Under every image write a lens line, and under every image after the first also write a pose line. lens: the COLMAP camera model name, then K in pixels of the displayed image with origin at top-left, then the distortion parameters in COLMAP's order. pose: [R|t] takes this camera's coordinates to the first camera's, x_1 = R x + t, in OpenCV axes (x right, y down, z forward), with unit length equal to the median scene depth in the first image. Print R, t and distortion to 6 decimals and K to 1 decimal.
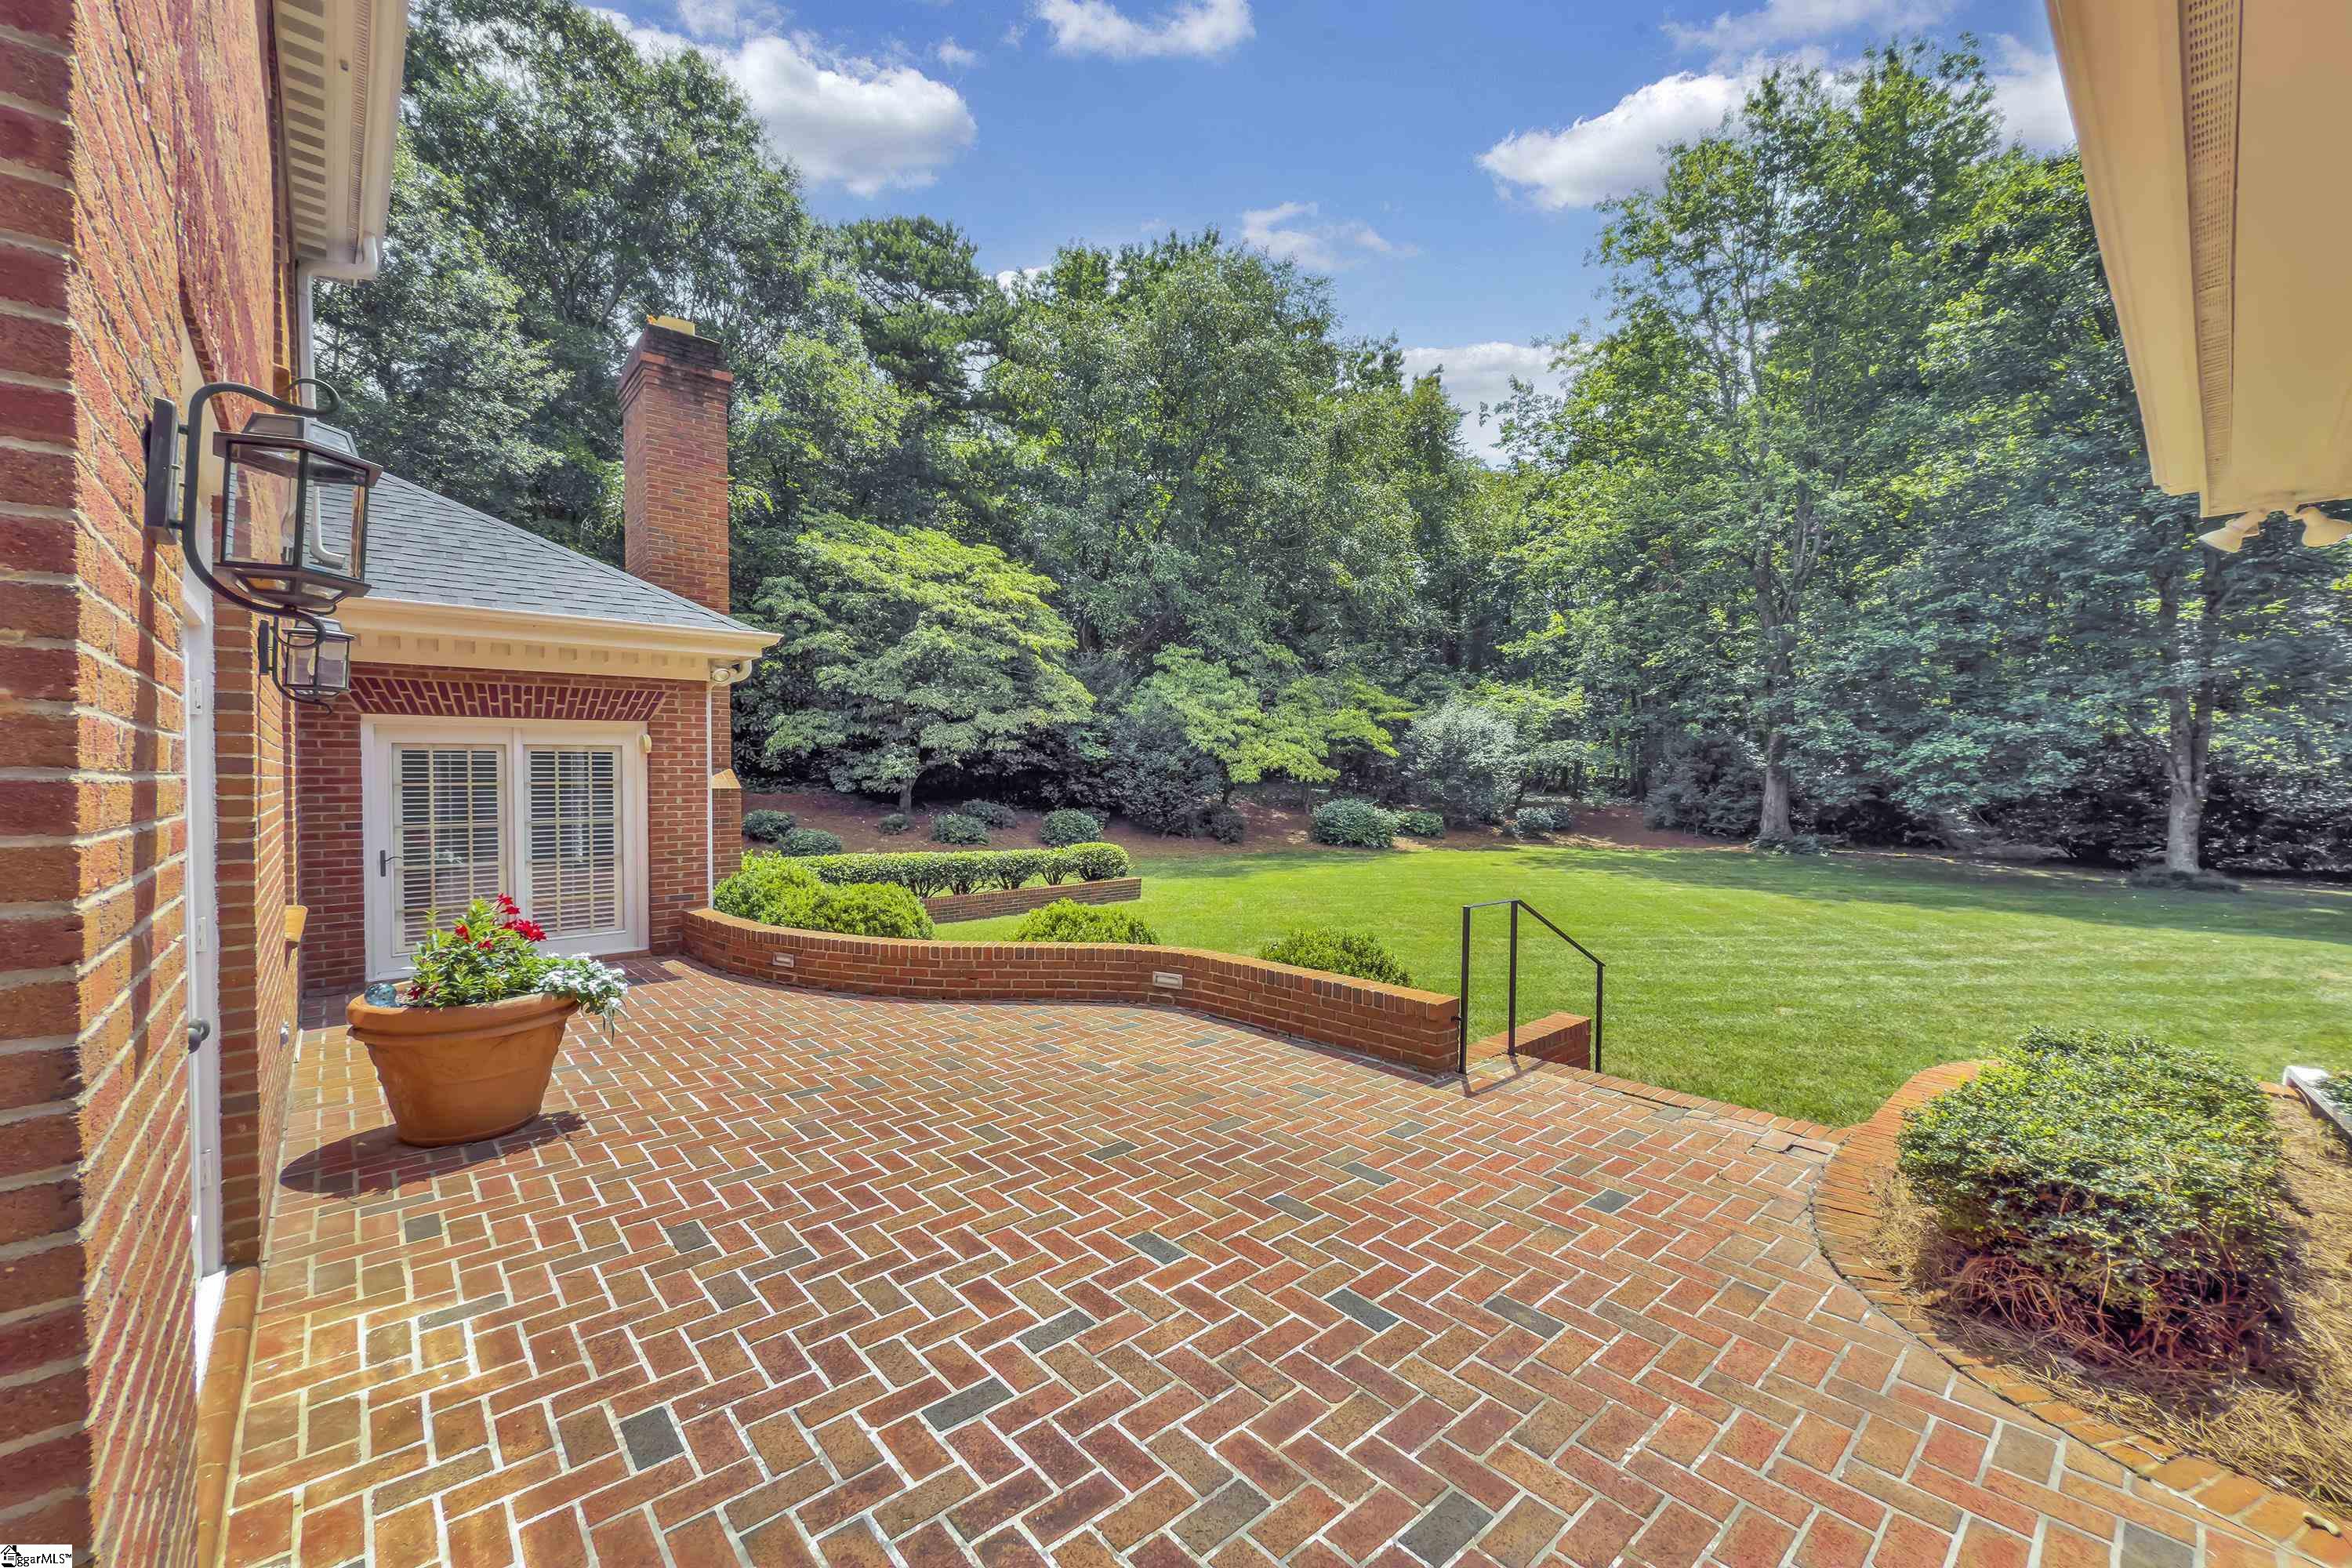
lens RADIAL K [[941.0, 0, 1176.0], [0, 941.0, 784.0], [0, 0, 1]] dist [-0.000428, -0.000164]
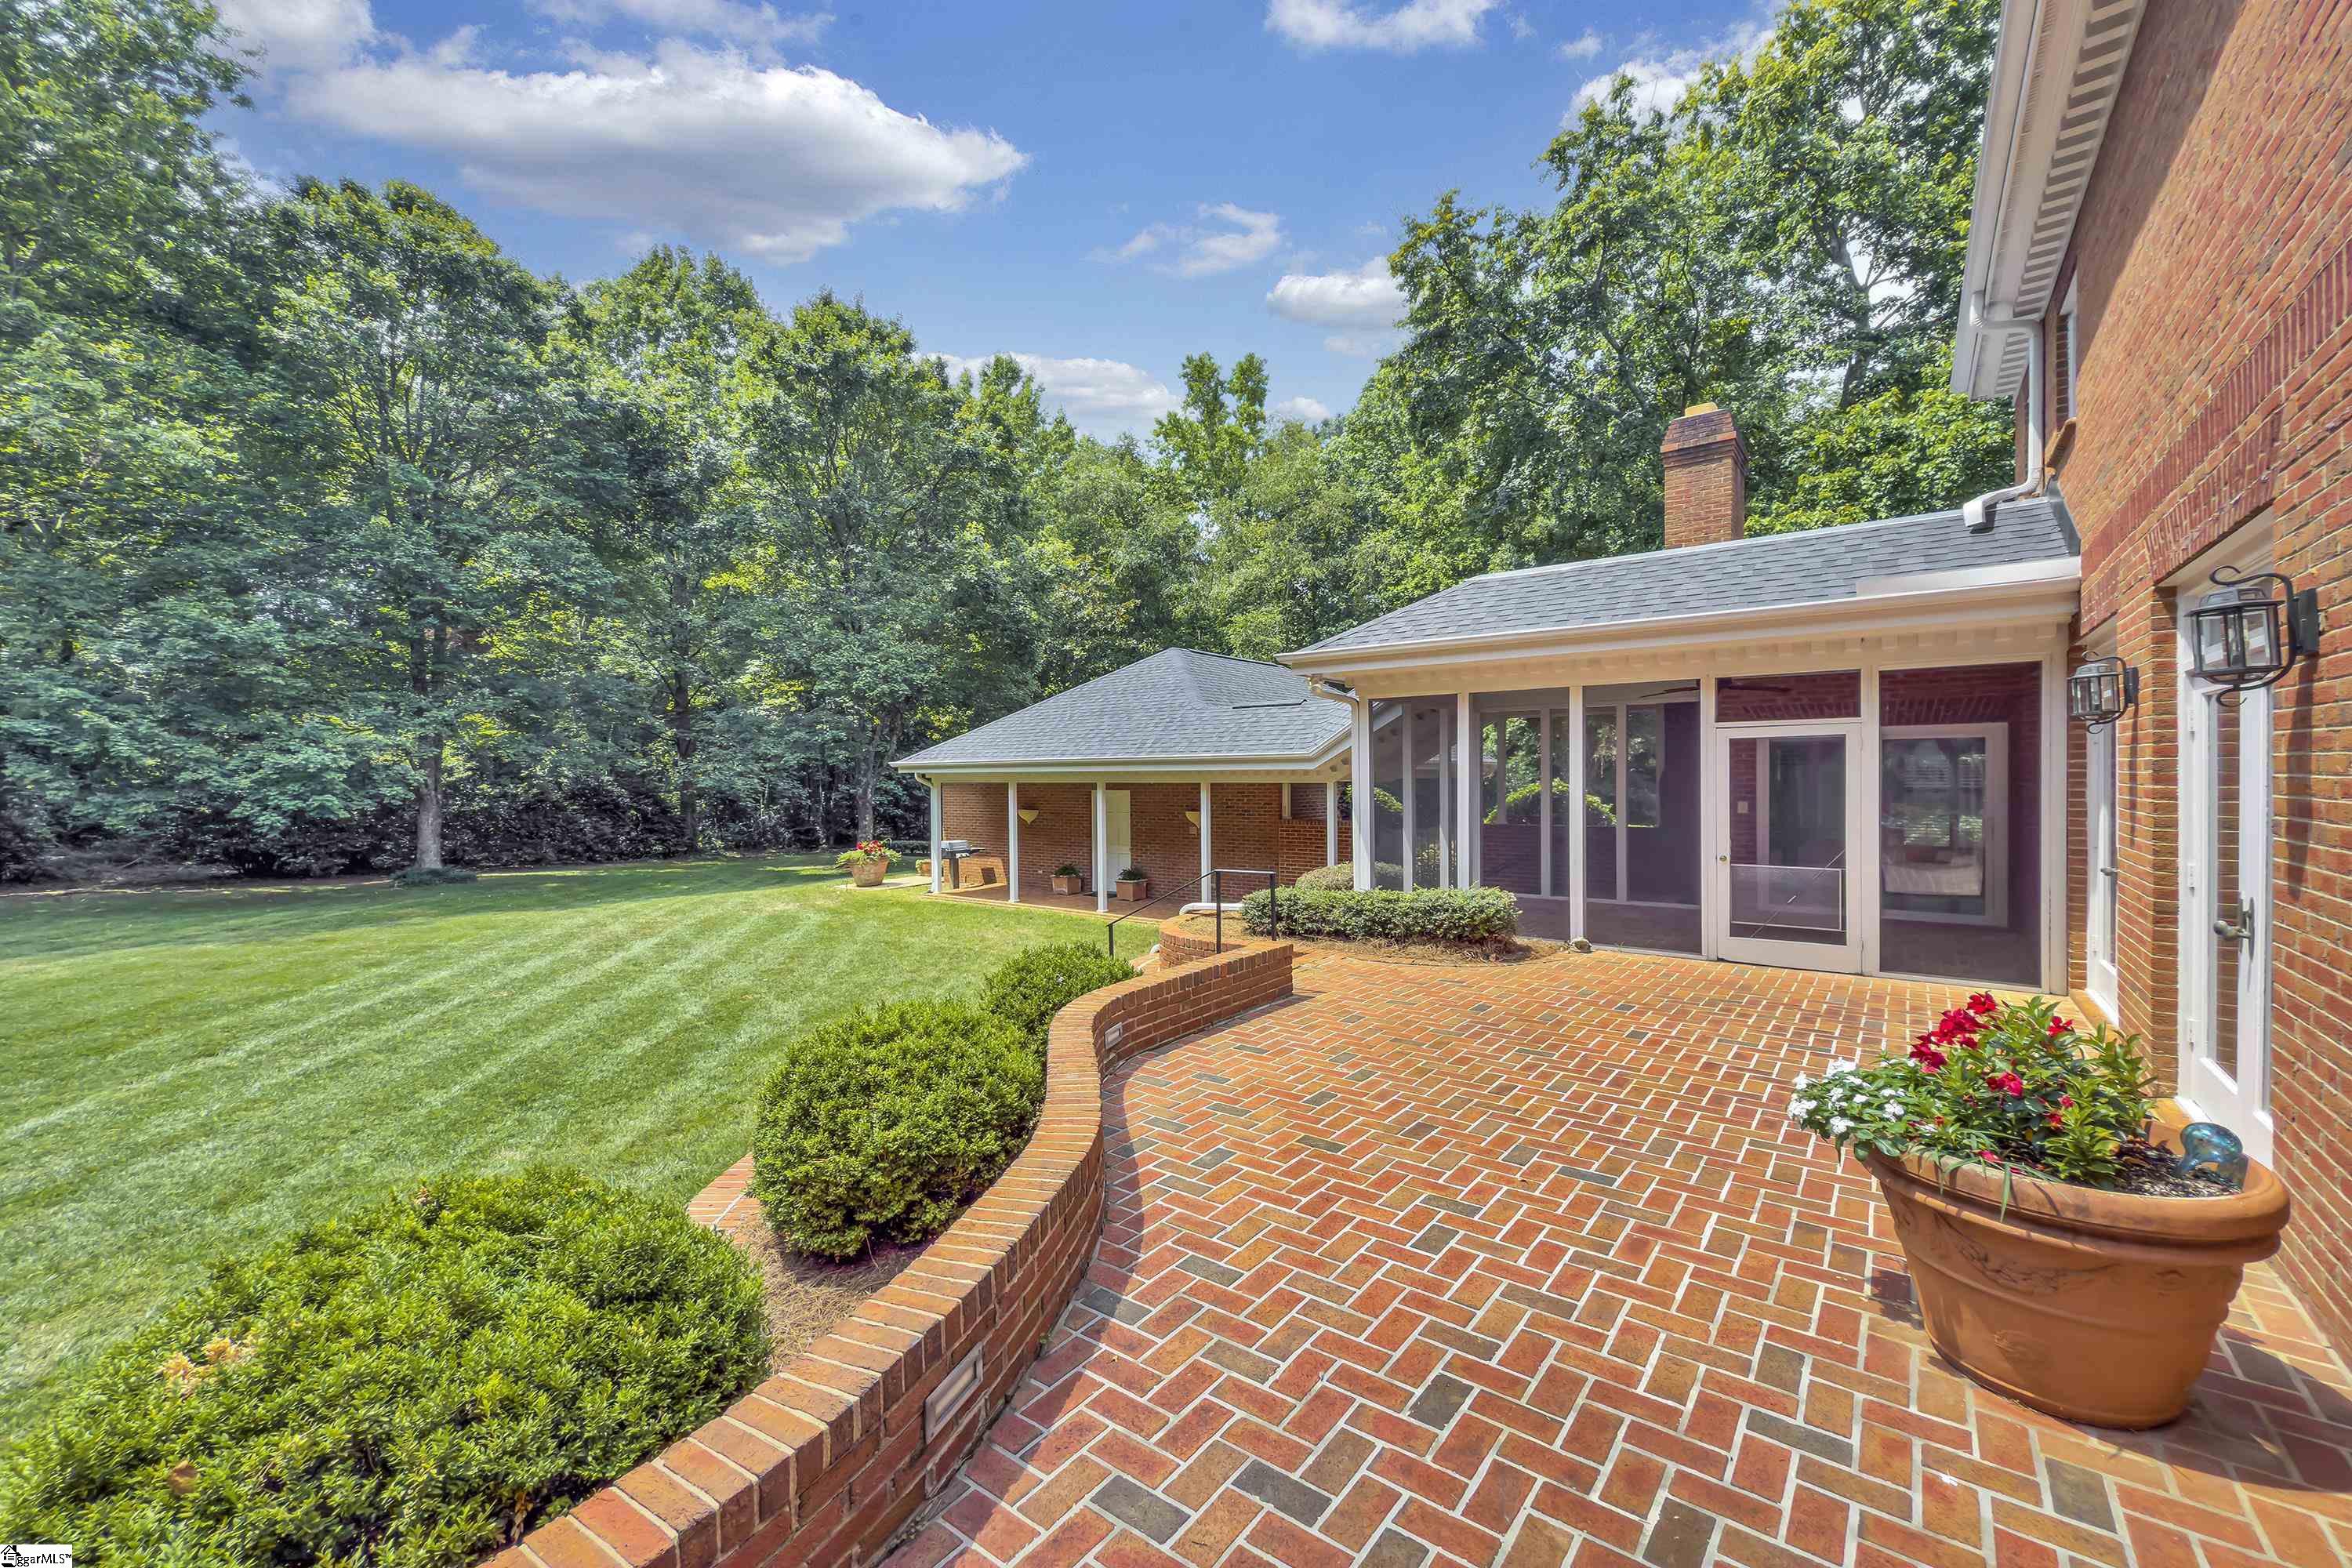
lens RADIAL K [[941.0, 0, 1176.0], [0, 941.0, 784.0], [0, 0, 1]] dist [-0.000428, -0.000164]
pose [[-0.189458, -0.003591, 0.981882, -1.182434], [0.017631, 0.999820, 0.007059, -0.019956], [-0.981730, 0.018649, -0.189361, 1.589069]]
